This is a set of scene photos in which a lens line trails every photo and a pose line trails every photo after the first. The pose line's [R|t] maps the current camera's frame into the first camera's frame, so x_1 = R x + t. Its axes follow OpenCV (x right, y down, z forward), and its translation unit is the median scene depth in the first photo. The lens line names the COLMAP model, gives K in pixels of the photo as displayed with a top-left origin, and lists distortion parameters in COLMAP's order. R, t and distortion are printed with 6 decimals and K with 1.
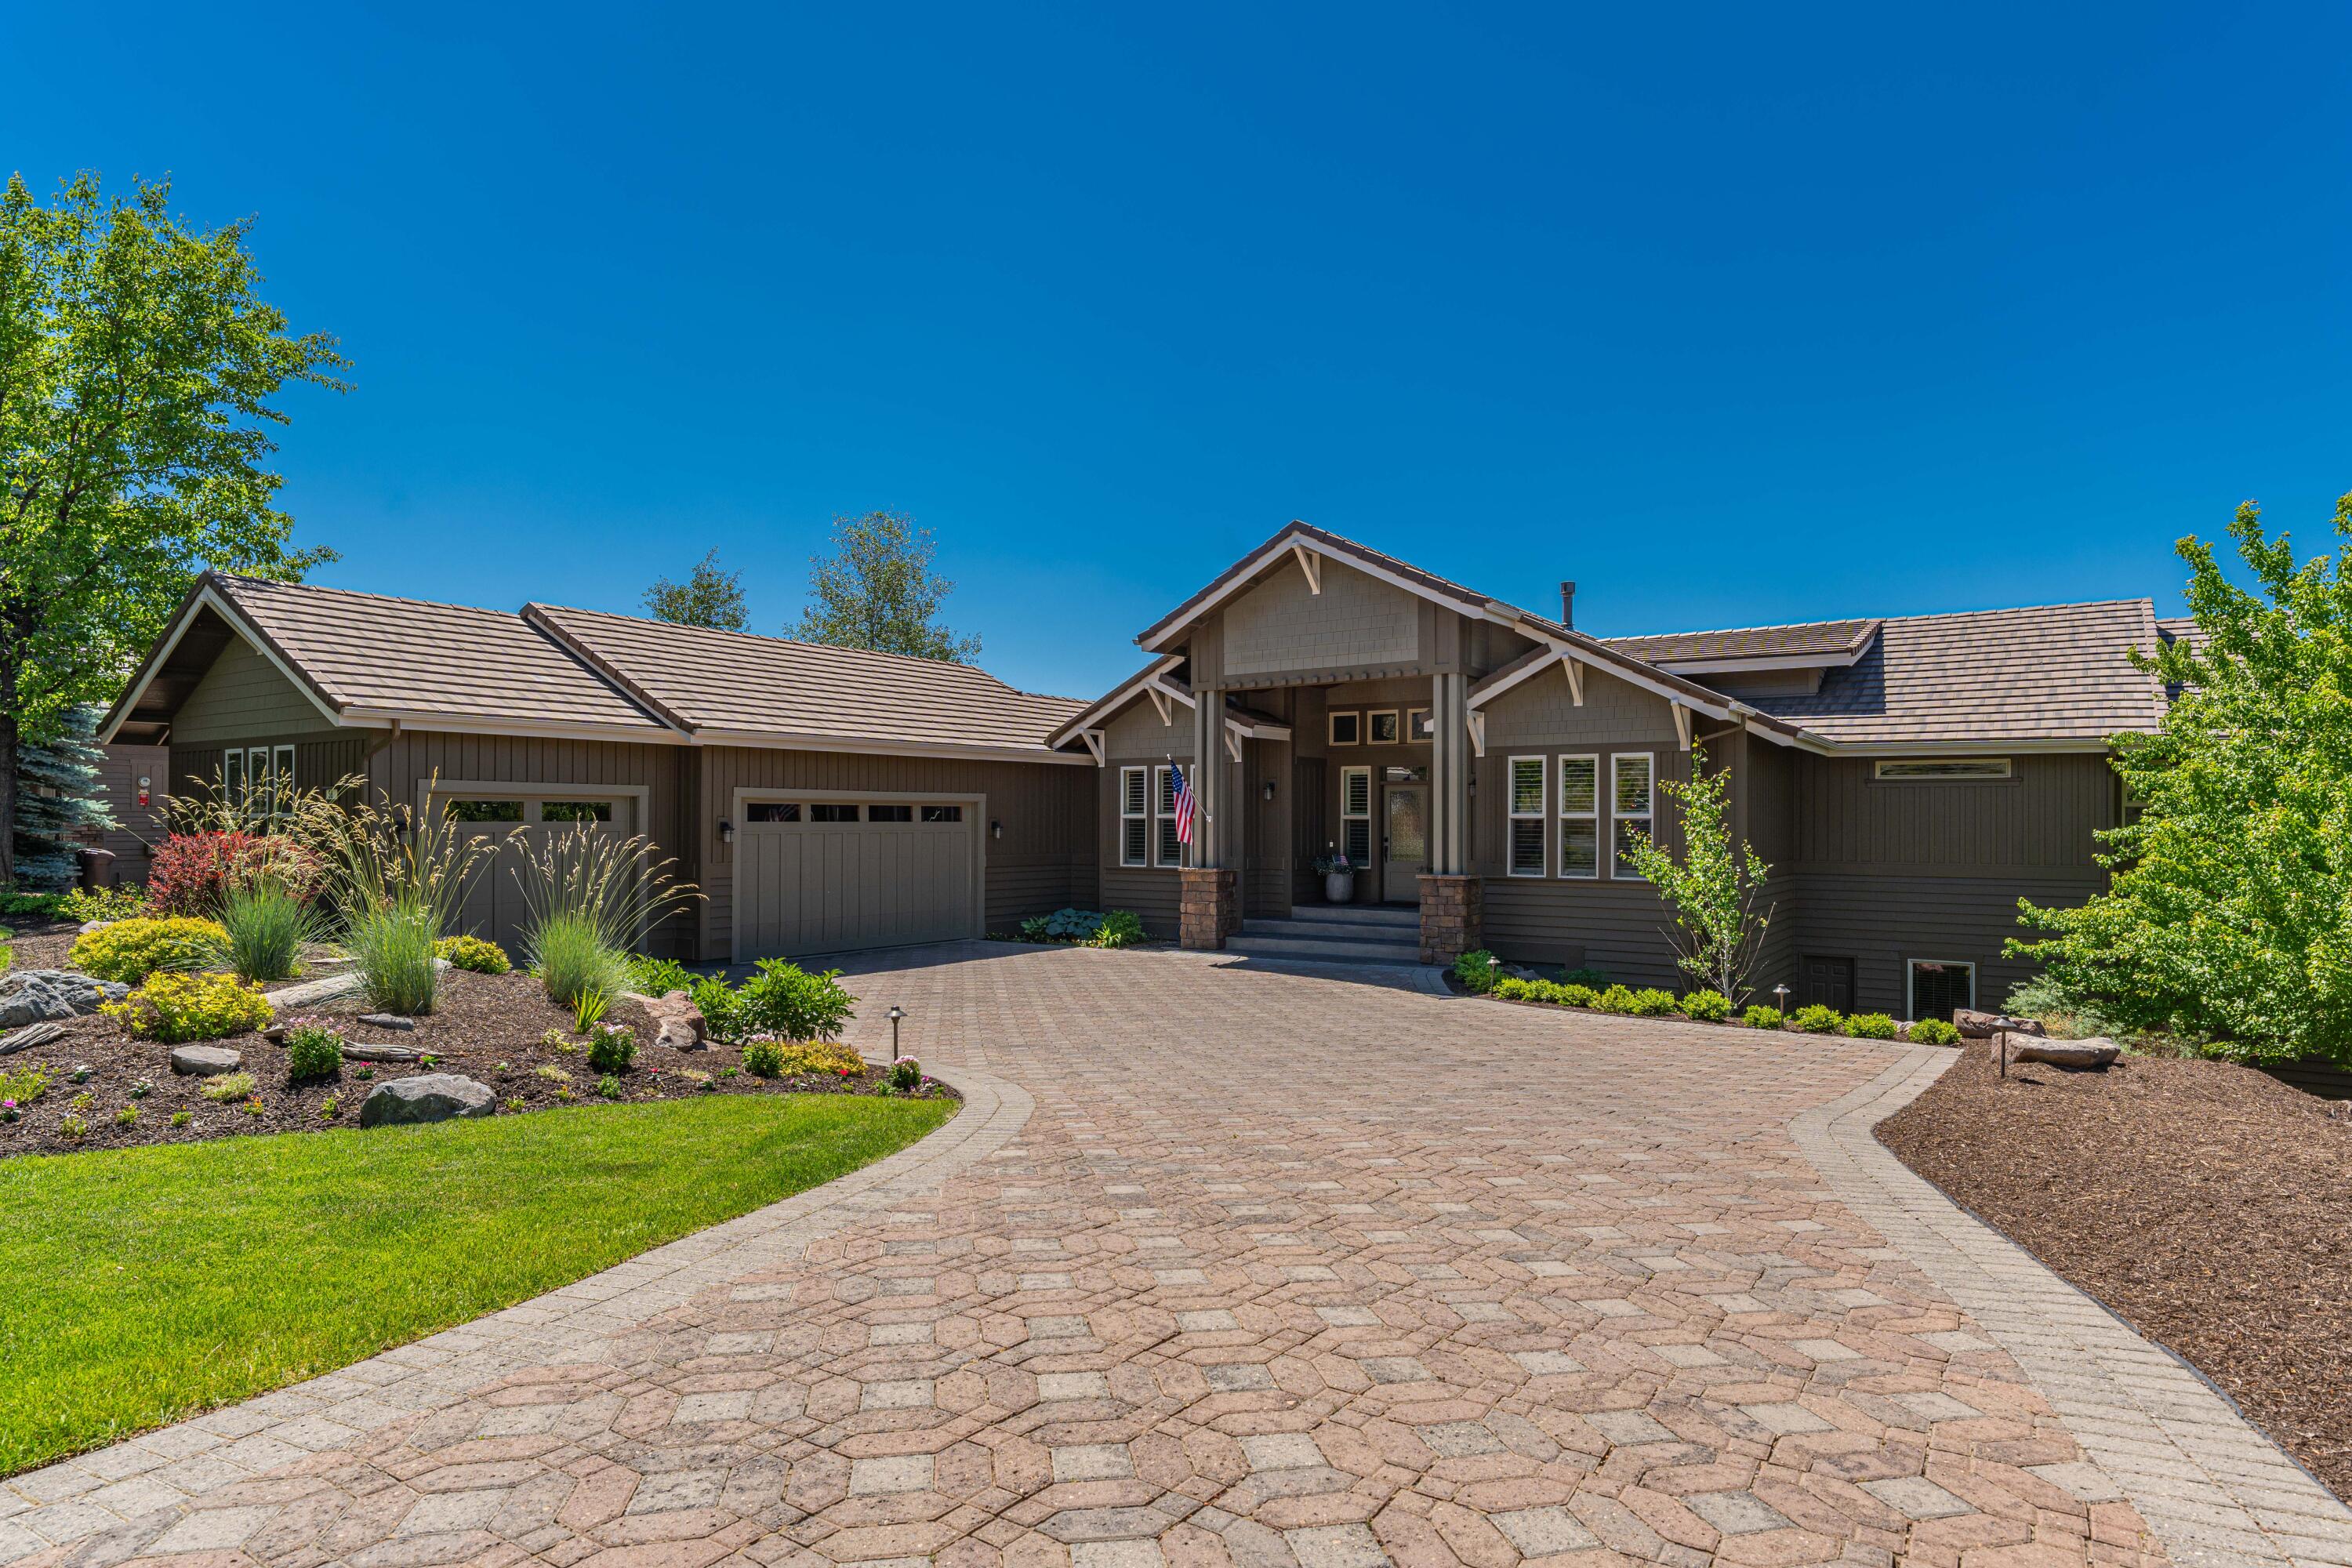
lens RADIAL K [[1524.7, 0, 1232.2], [0, 1524.7, 756.0], [0, 0, 1]] dist [-0.002235, -0.002003]
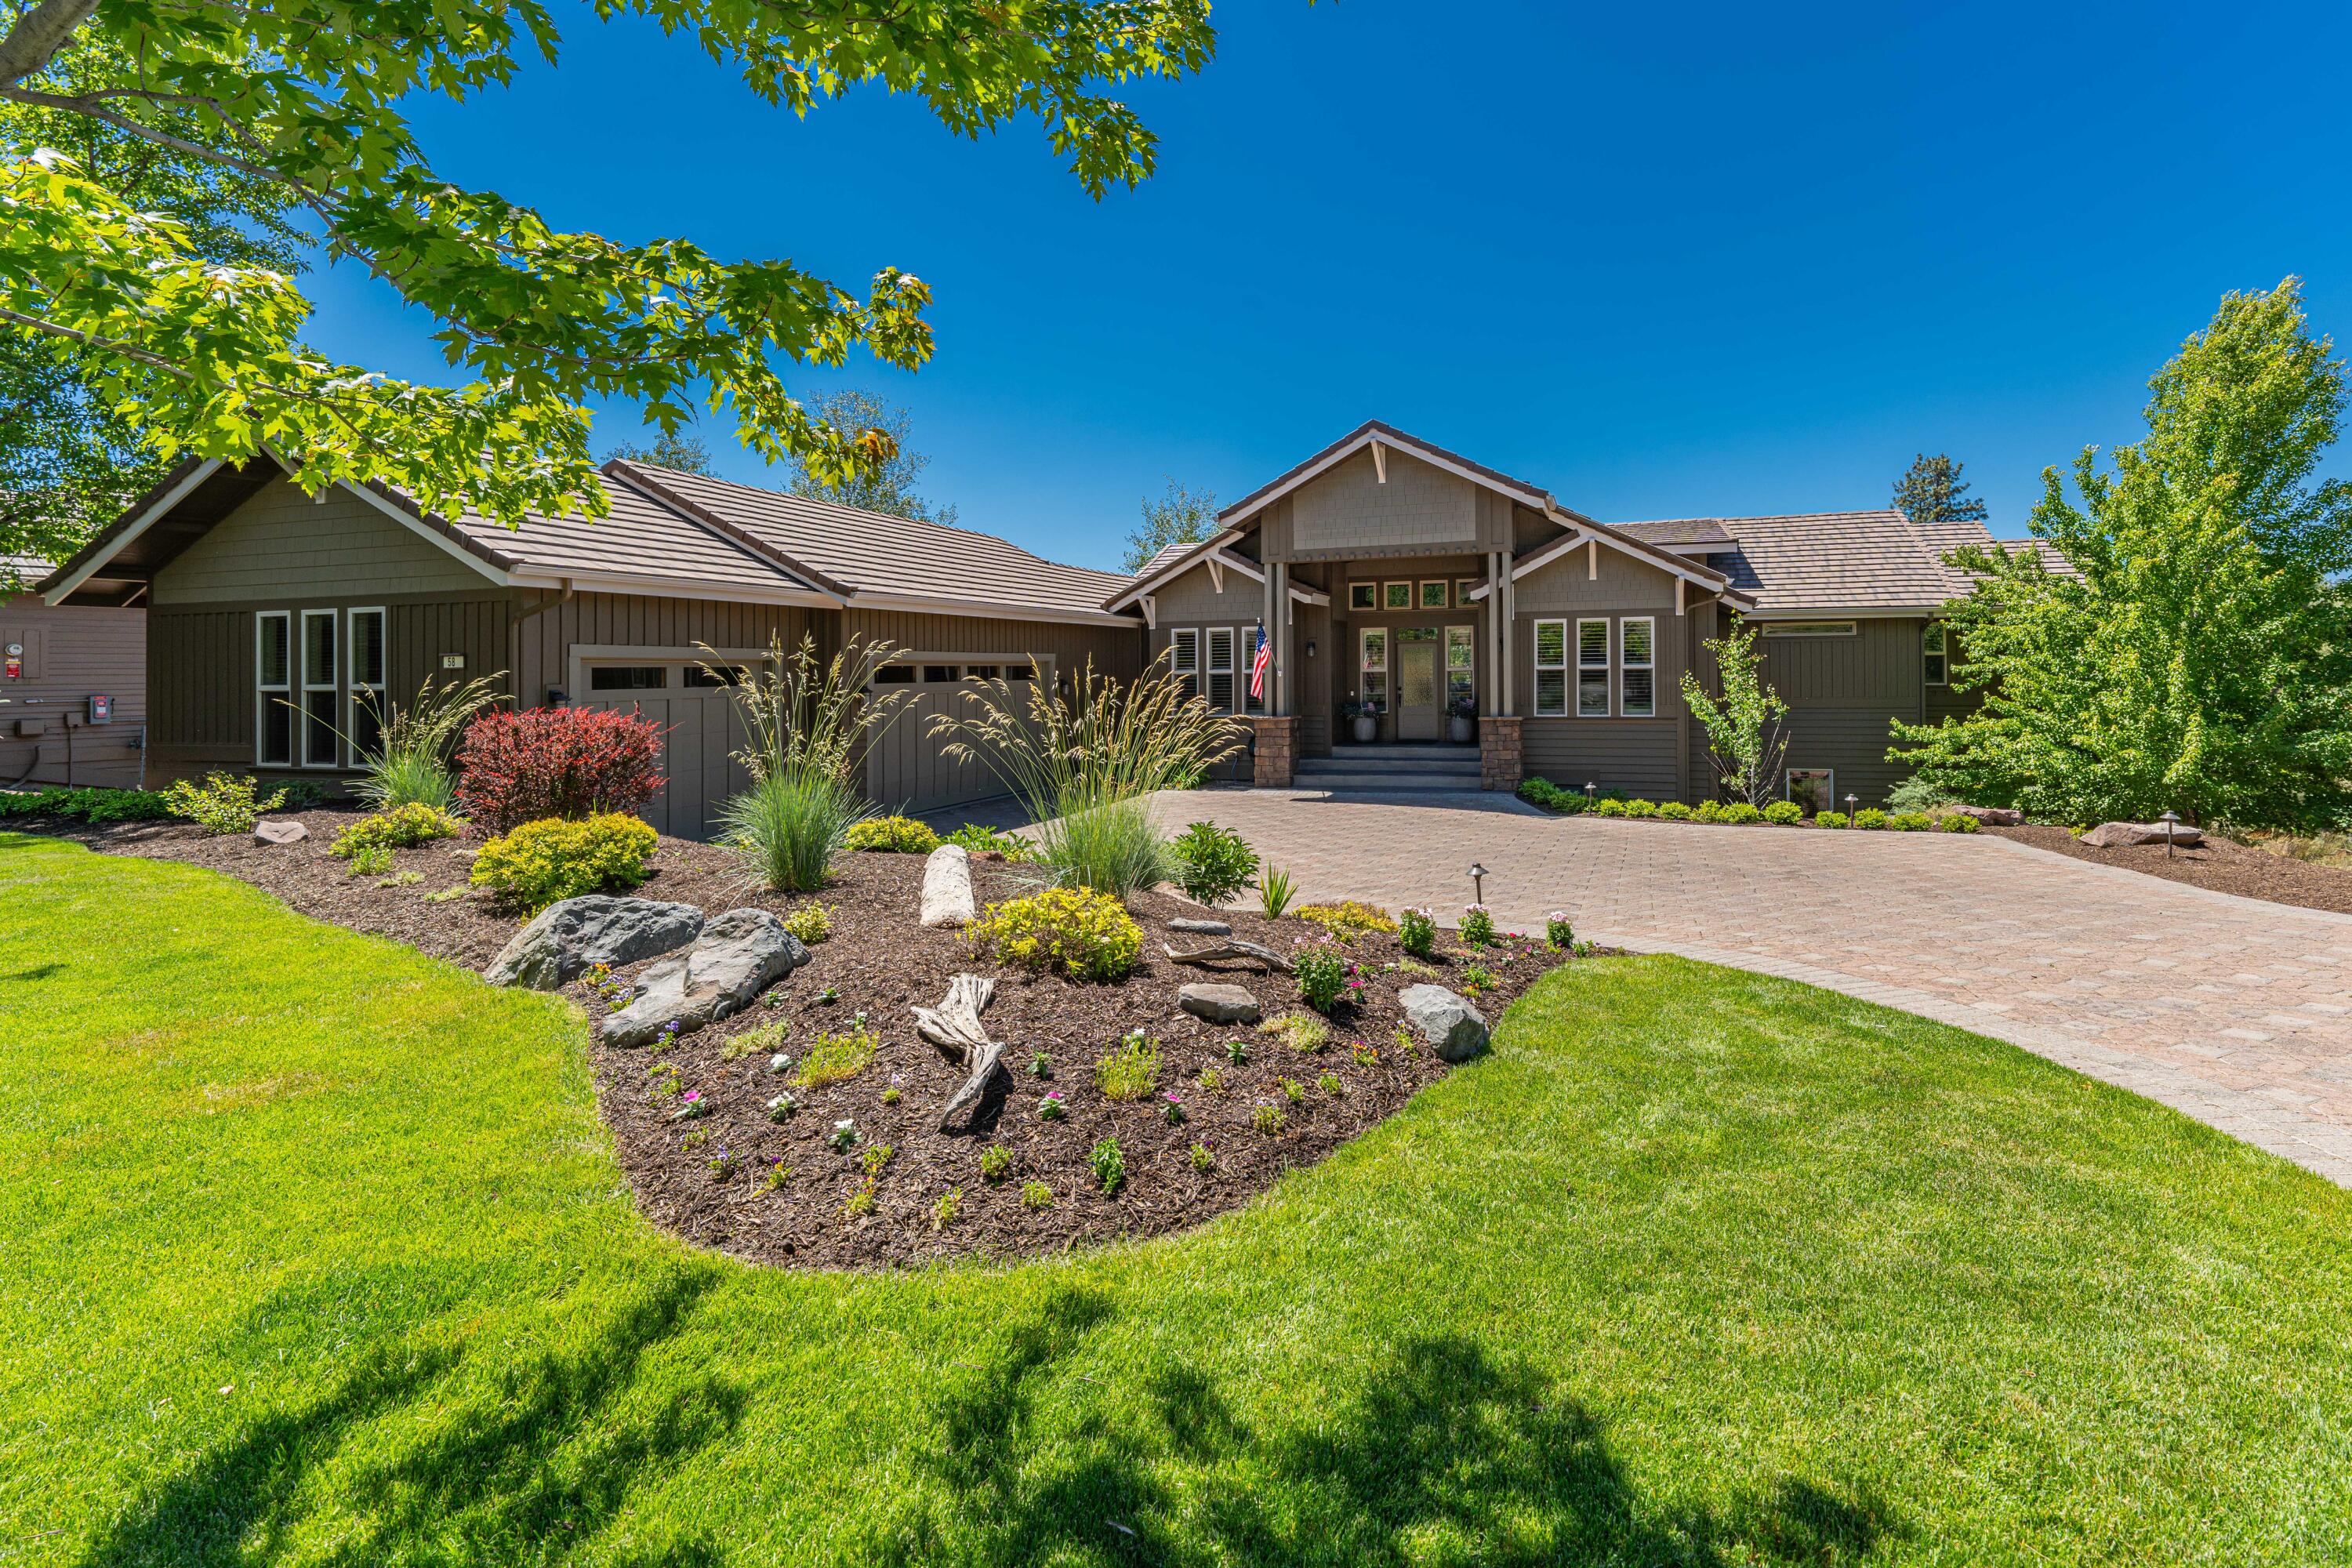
lens RADIAL K [[1199.4, 0, 1397.3], [0, 1199.4, 632.8], [0, 0, 1]] dist [-0.000751, -0.000166]
pose [[0.937927, -0.003422, 0.346816, -0.263472], [-0.000598, 0.999934, 0.011483, -0.000354], [-0.346833, -0.010977, 0.937863, 0.123613]]
